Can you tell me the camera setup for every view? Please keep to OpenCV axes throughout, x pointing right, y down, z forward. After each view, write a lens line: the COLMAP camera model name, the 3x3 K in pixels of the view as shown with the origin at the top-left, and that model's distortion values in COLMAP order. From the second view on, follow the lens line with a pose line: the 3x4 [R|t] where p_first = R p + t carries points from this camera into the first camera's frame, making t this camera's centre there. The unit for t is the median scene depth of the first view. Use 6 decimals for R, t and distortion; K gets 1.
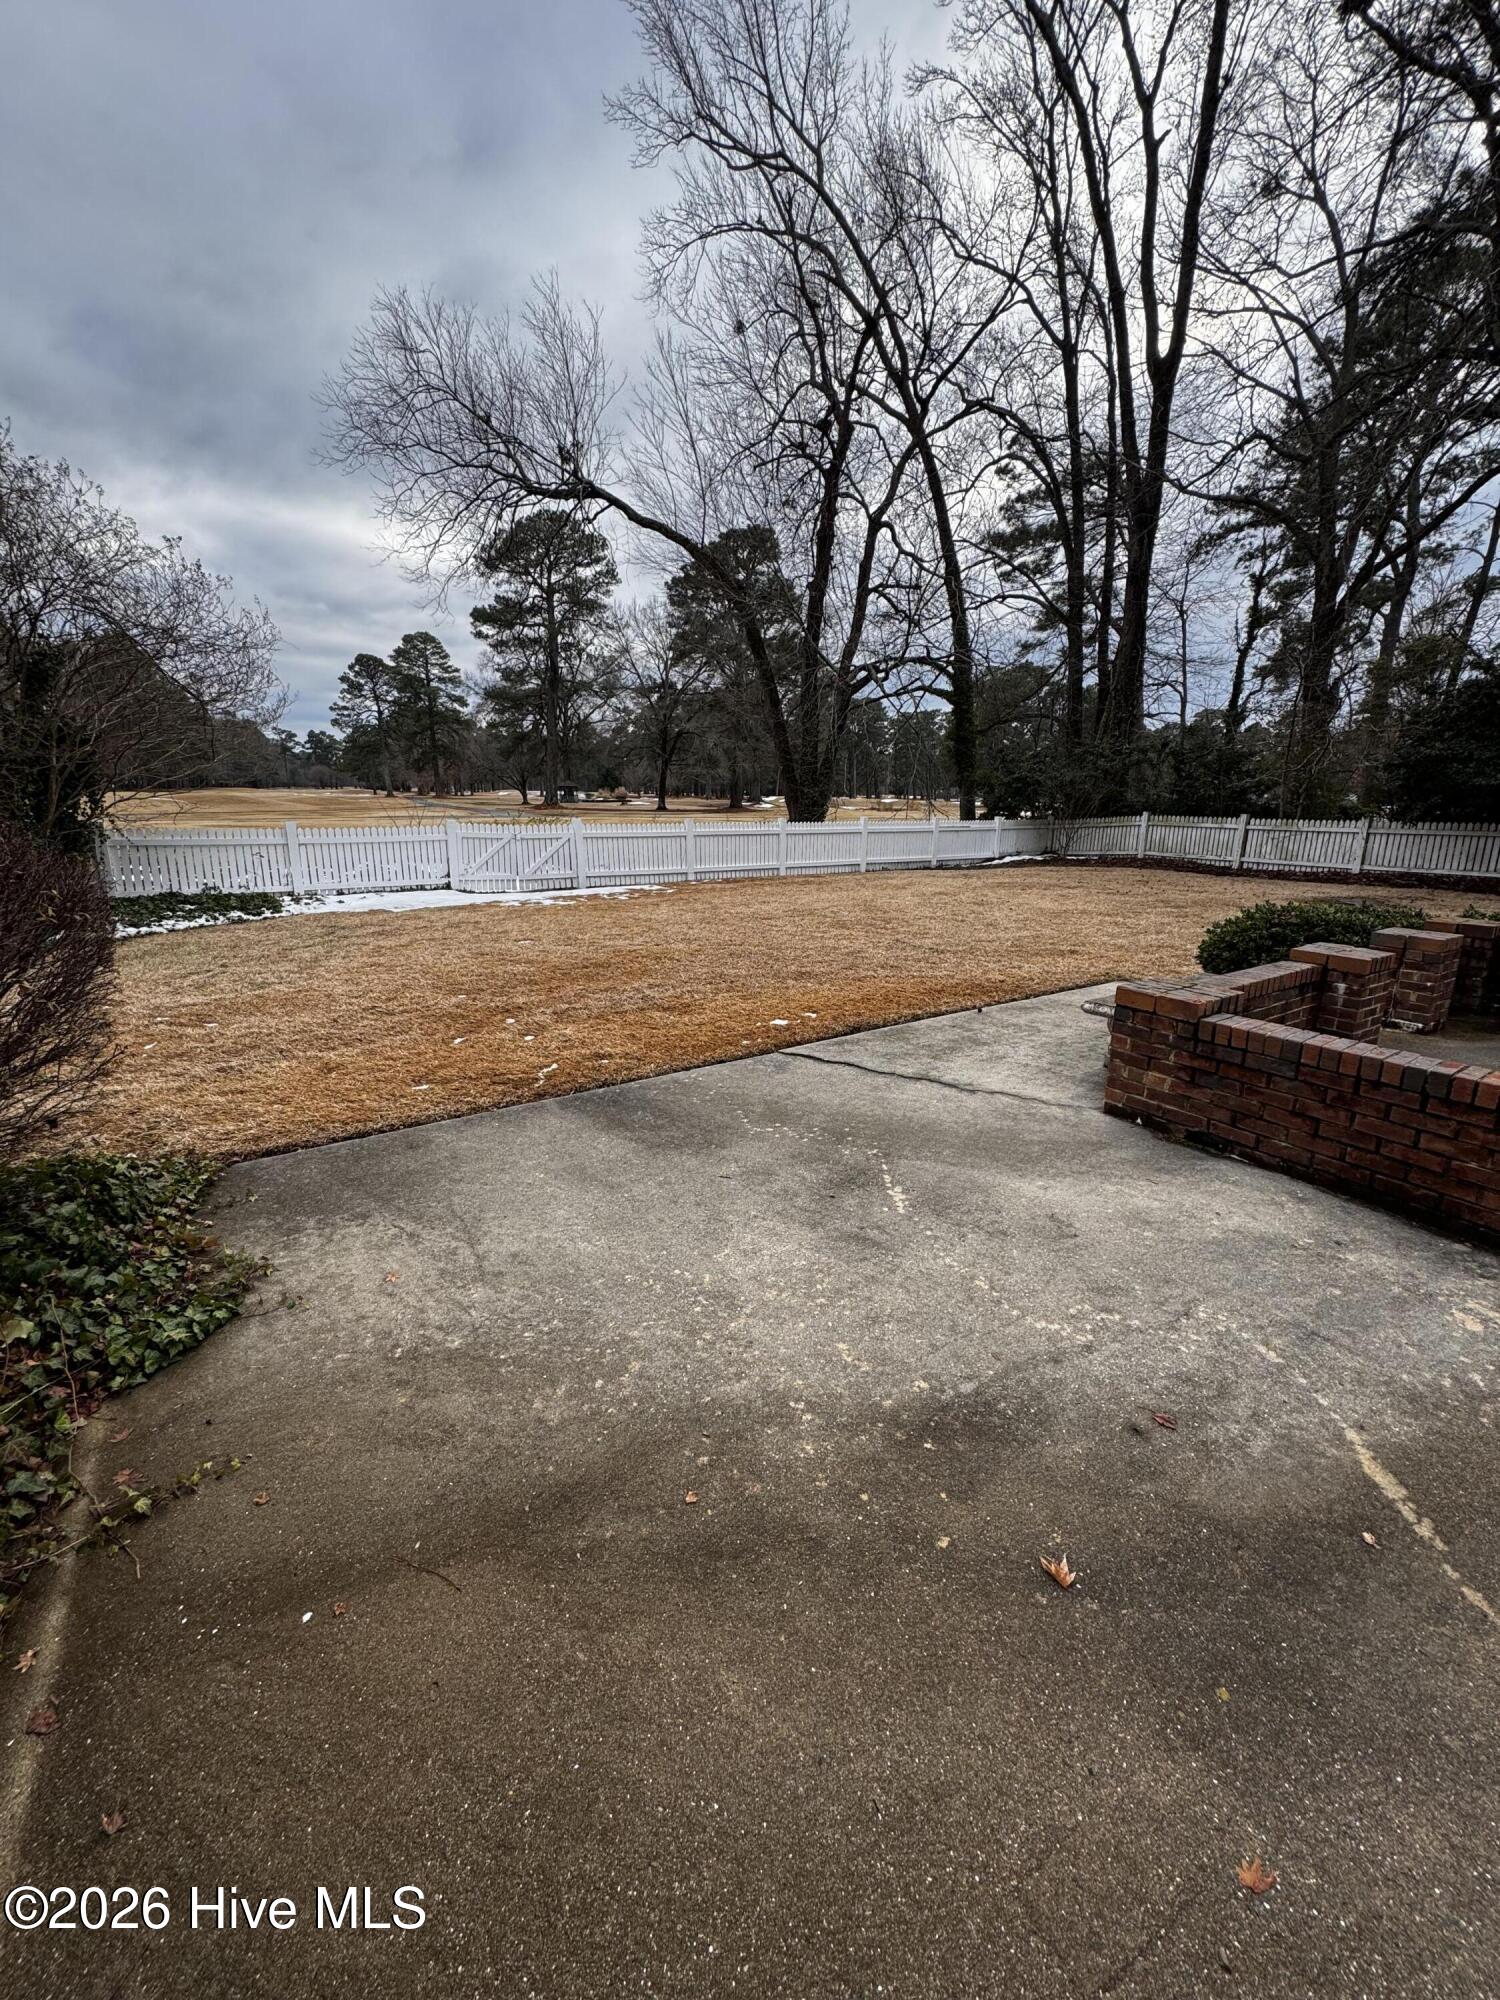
lens RADIAL K [[794.0, 0, 748.9], [0, 794.0, 994.9], [0, 0, 1]] dist [-0.001717, 0.000528]
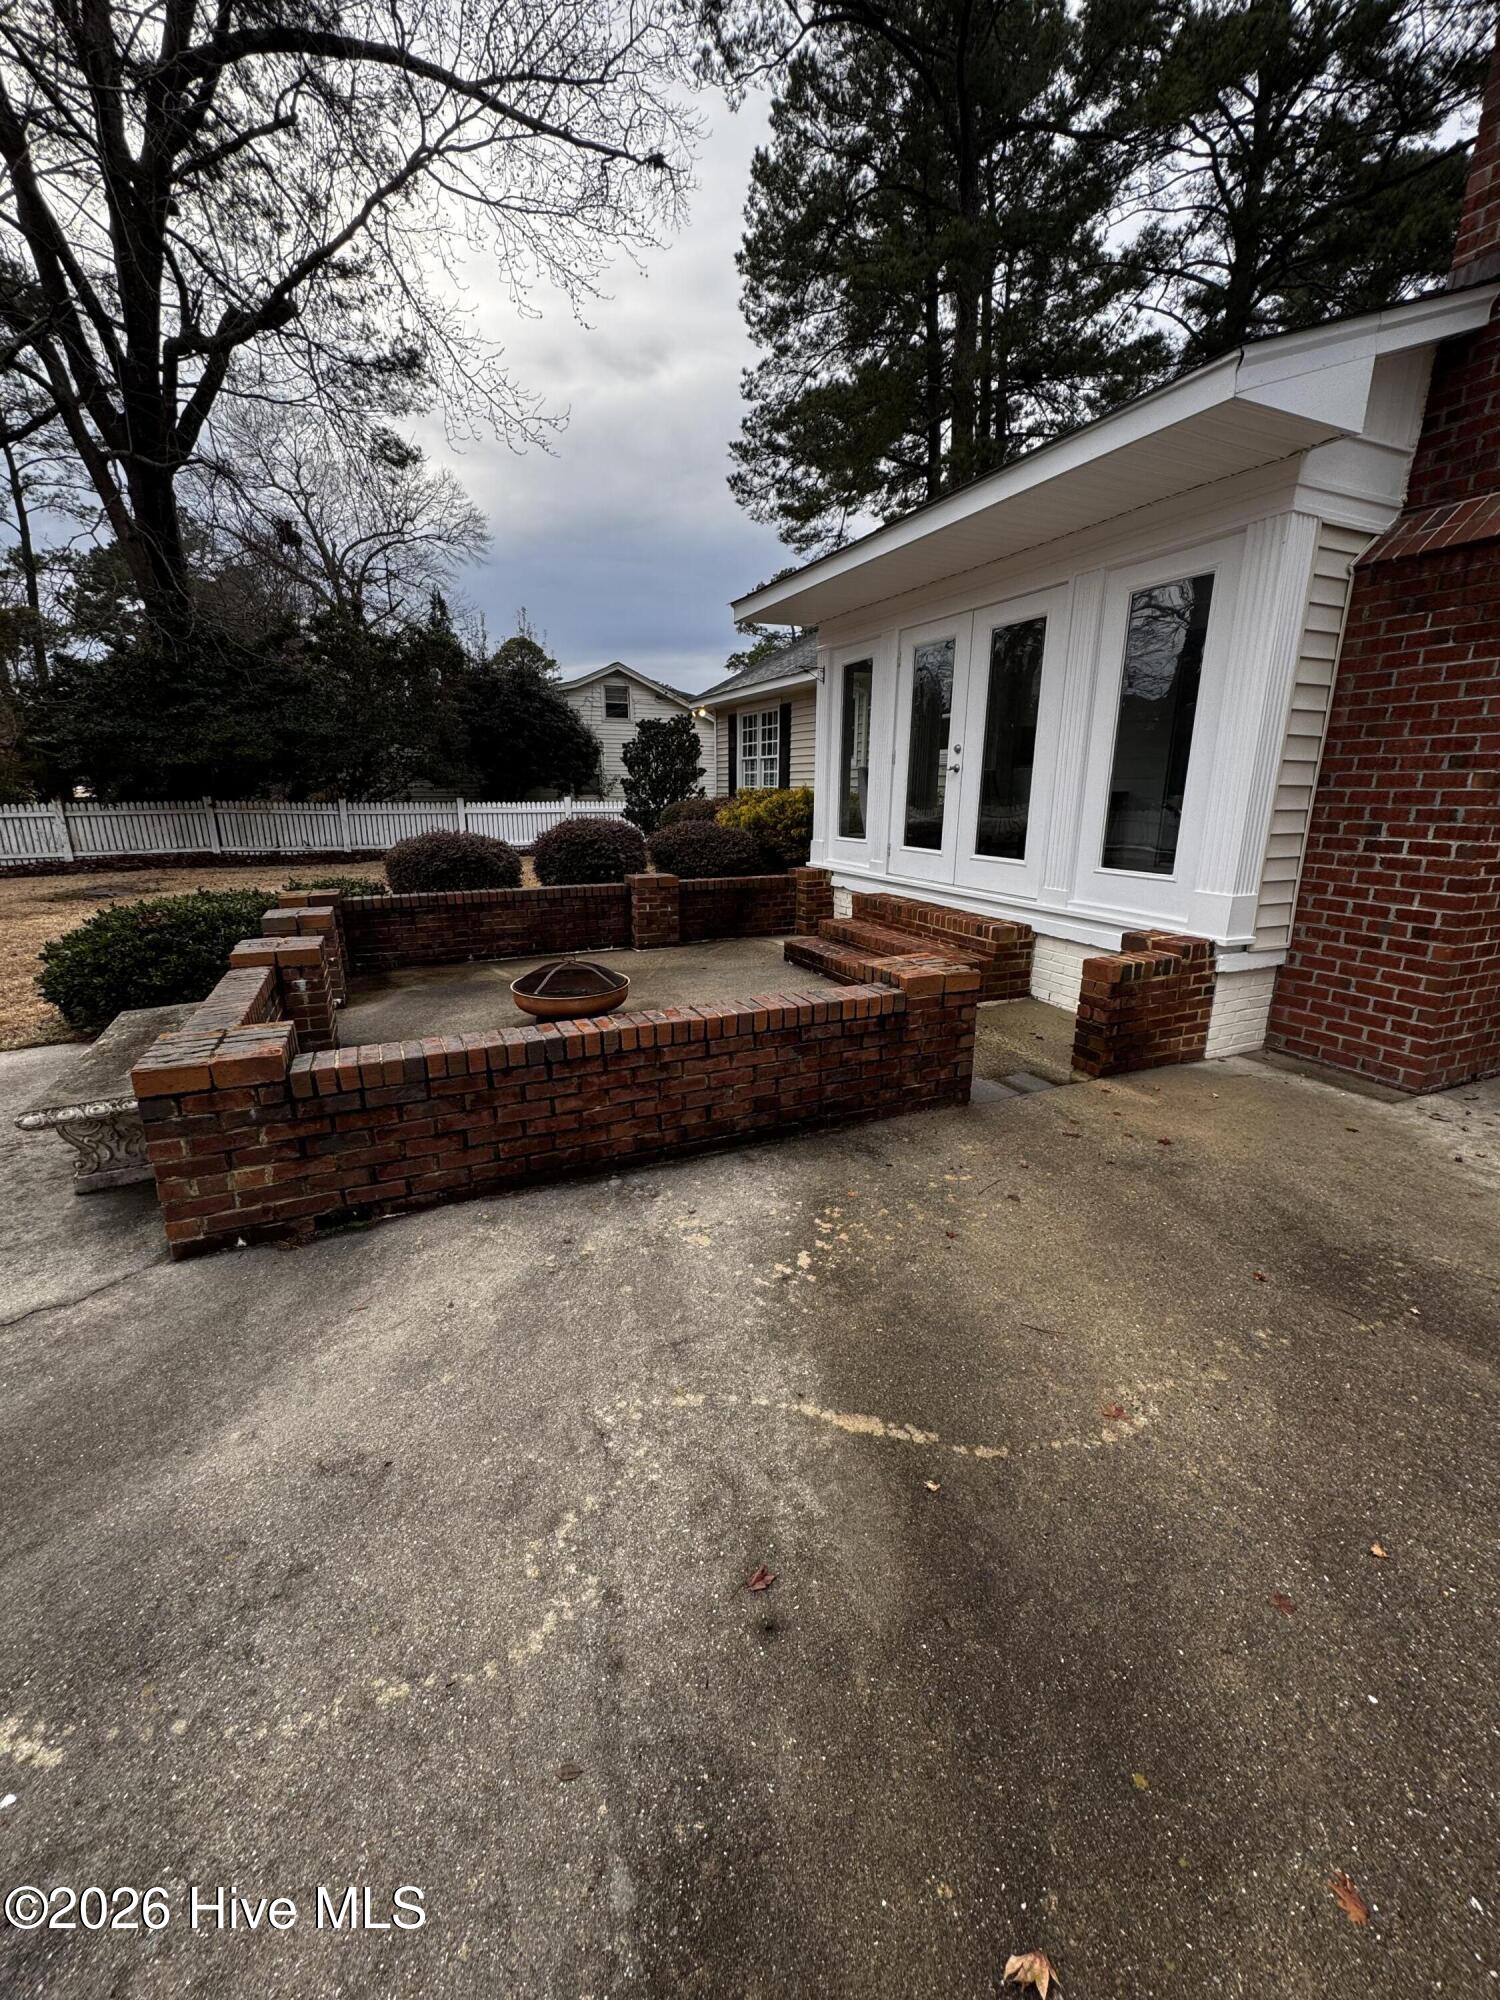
lens RADIAL K [[794.0, 0, 746.0], [0, 794.0, 998.1], [0, 0, 1]] dist [-0.001717, 0.000528]
pose [[0.169482, -0.267101, 0.948648, -0.037051], [0.243385, 0.944102, 0.222339, -0.117530], [-0.955008, 0.193204, 0.225017, 0.531975]]
